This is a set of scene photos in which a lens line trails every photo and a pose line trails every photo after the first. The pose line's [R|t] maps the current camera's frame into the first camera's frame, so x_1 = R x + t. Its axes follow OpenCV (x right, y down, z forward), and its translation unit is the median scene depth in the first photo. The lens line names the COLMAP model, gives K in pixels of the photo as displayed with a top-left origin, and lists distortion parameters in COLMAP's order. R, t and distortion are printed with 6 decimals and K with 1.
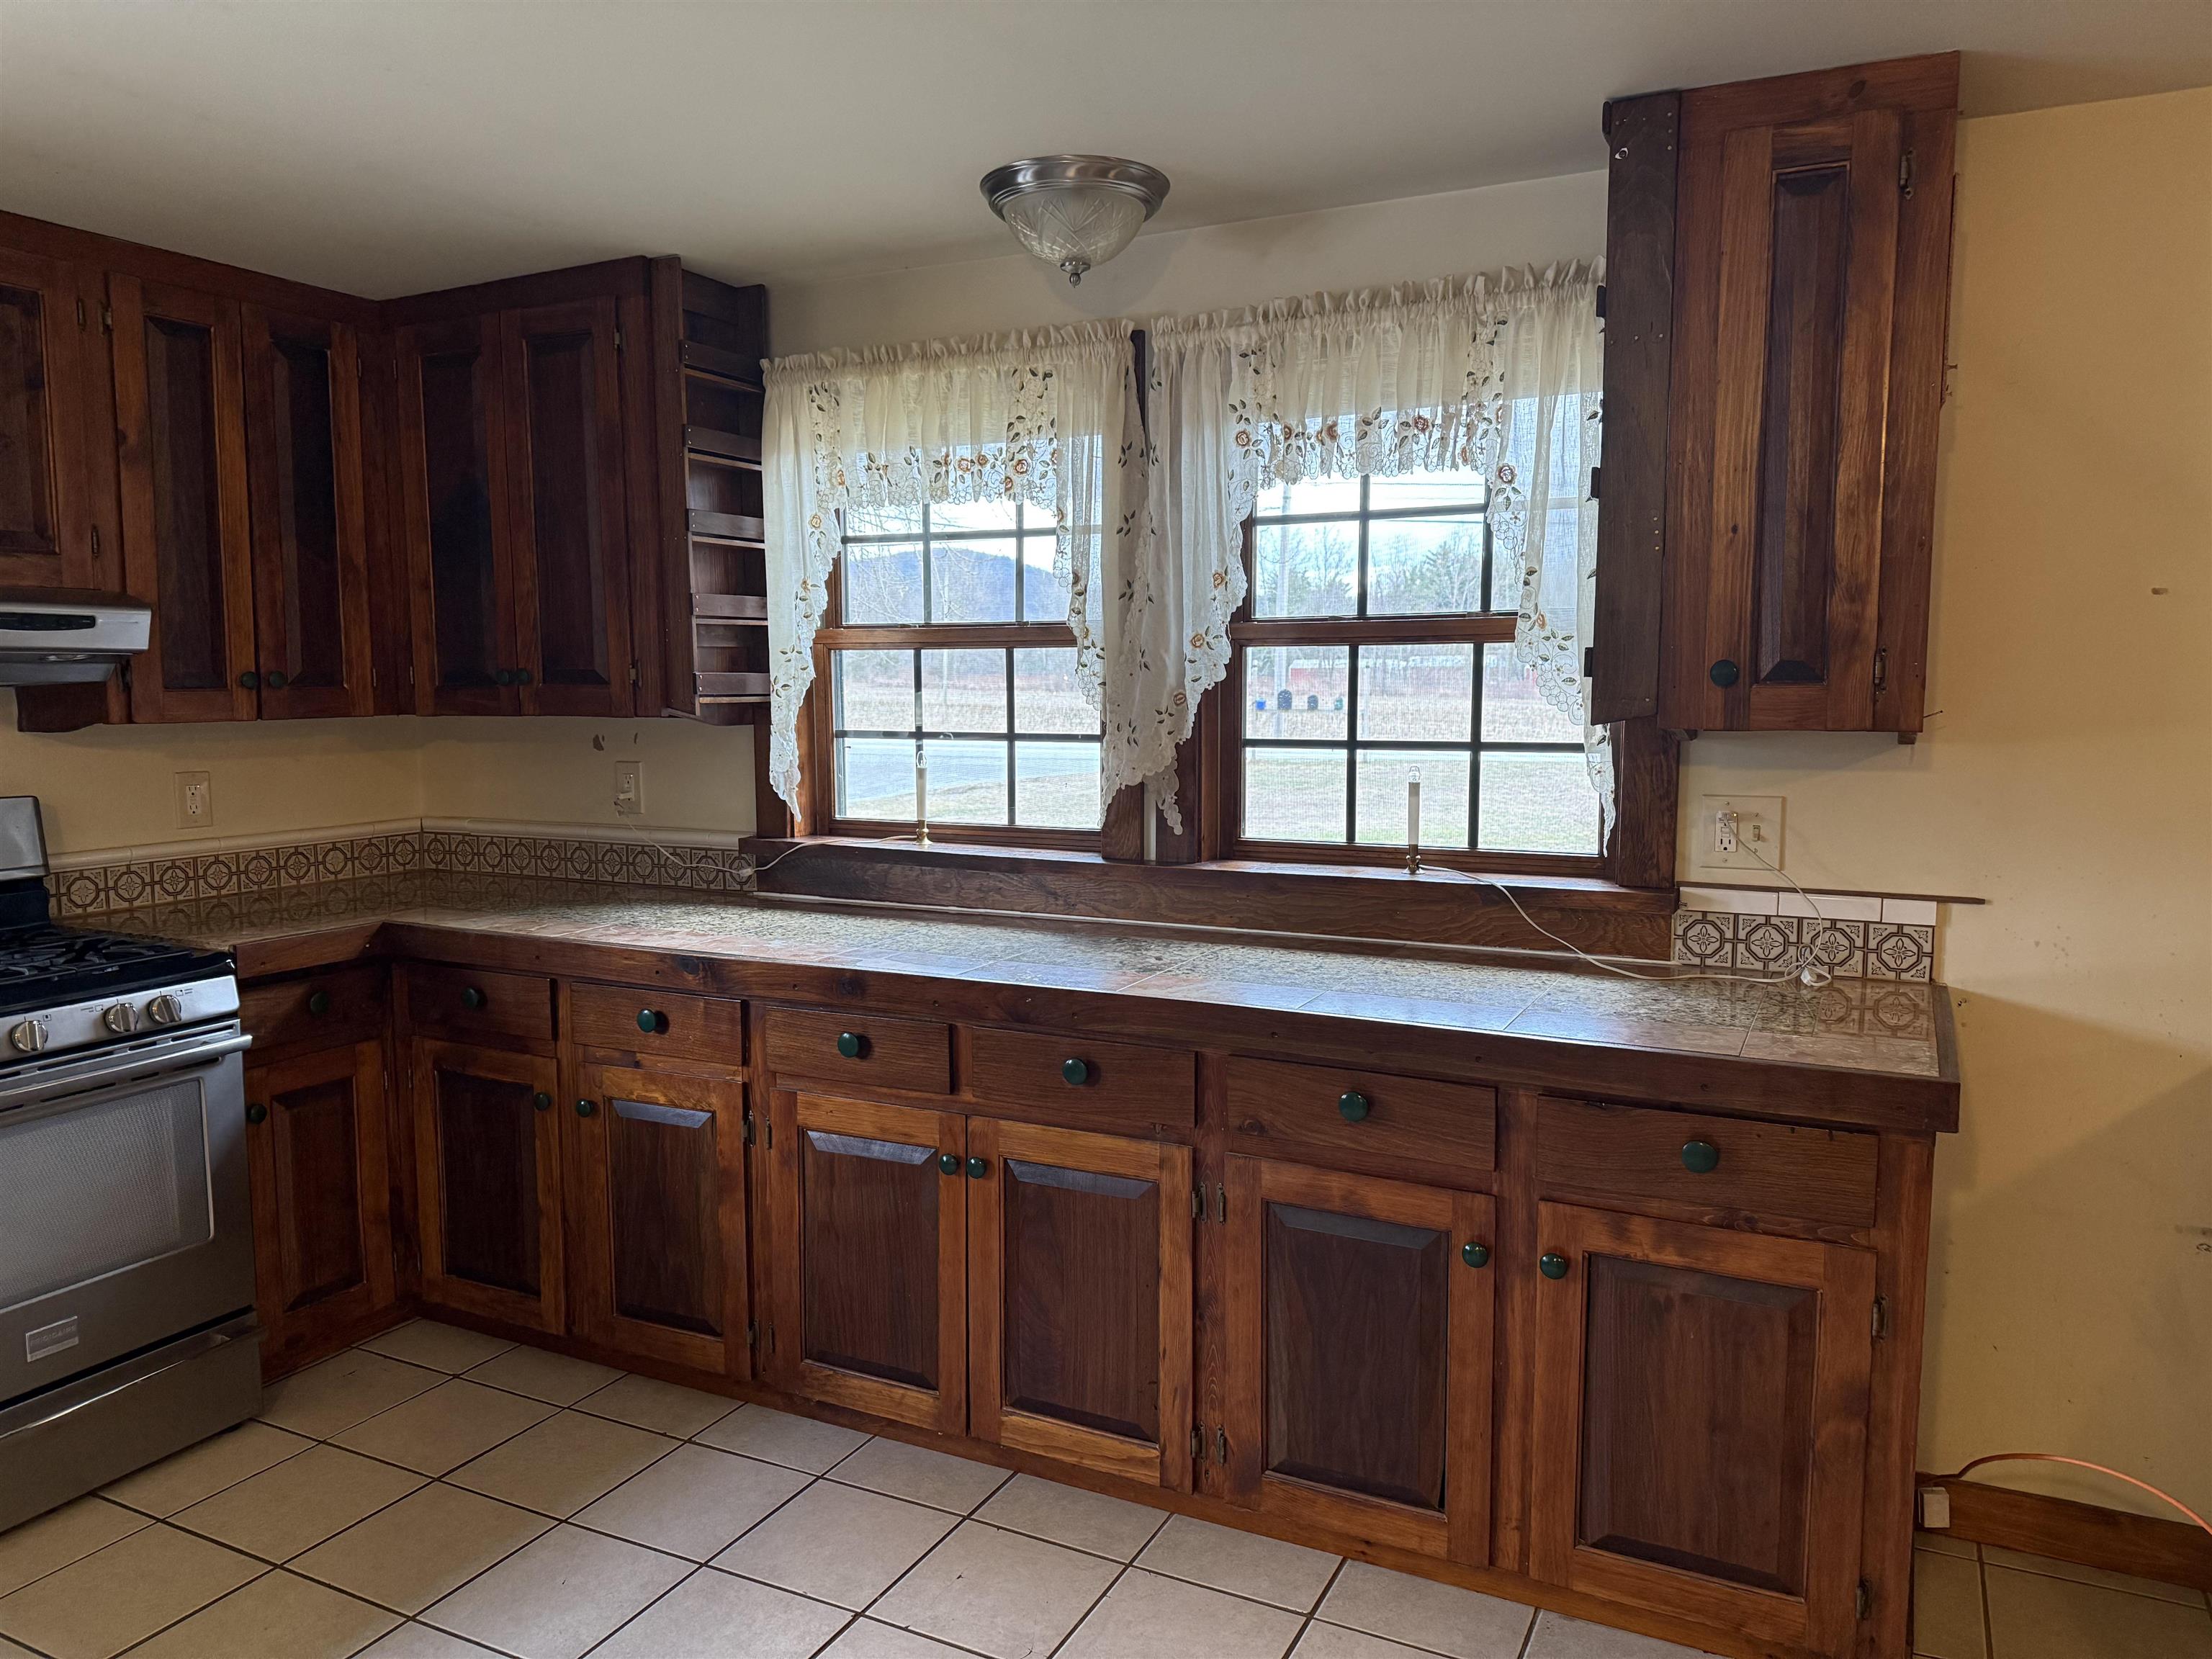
lens RADIAL K [[1550.6, 0, 1108.3], [0, 1550.6, 843.3], [0, 0, 1]] dist [0.096167, -0.118502]
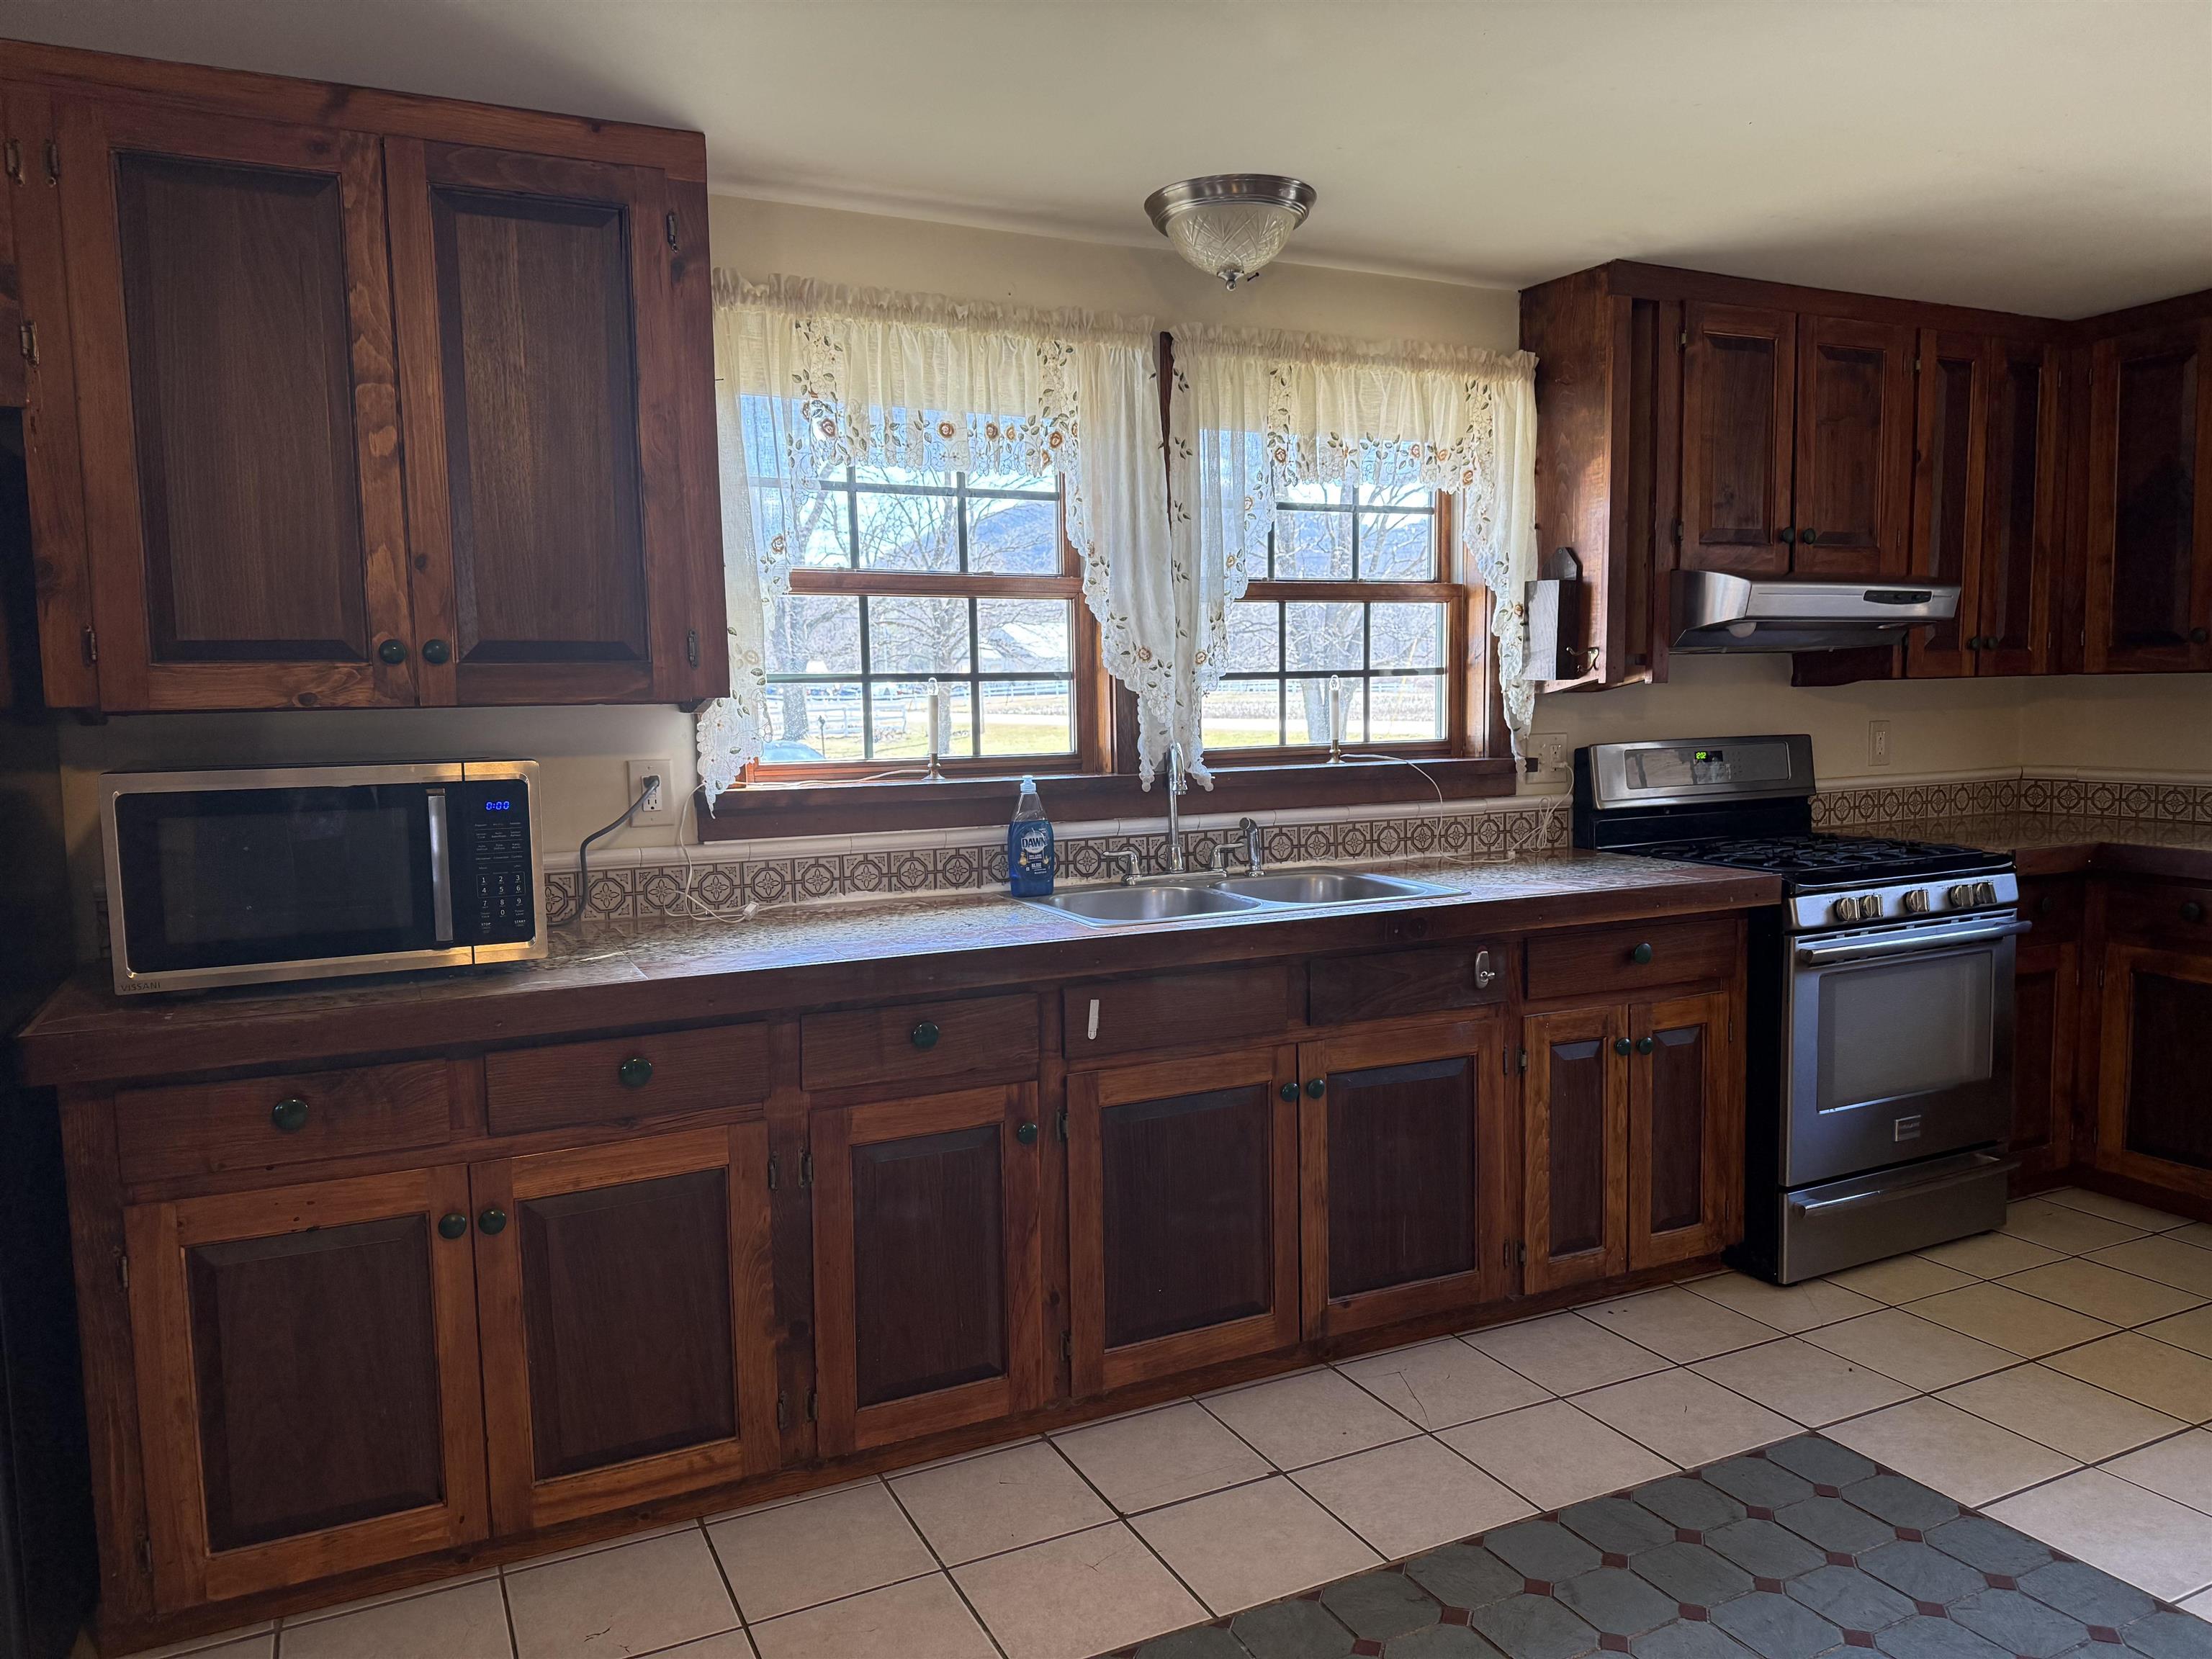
lens RADIAL K [[1550.6, 0, 1108.3], [0, 1550.6, 843.3], [0, 0, 1]] dist [0.096167, -0.118502]
pose [[0.798141, 0.046833, -0.600647, -0.334360], [-0.048751, 0.998725, 0.013092, 0.070102], [0.600495, 0.018833, 0.799407, -0.393890]]
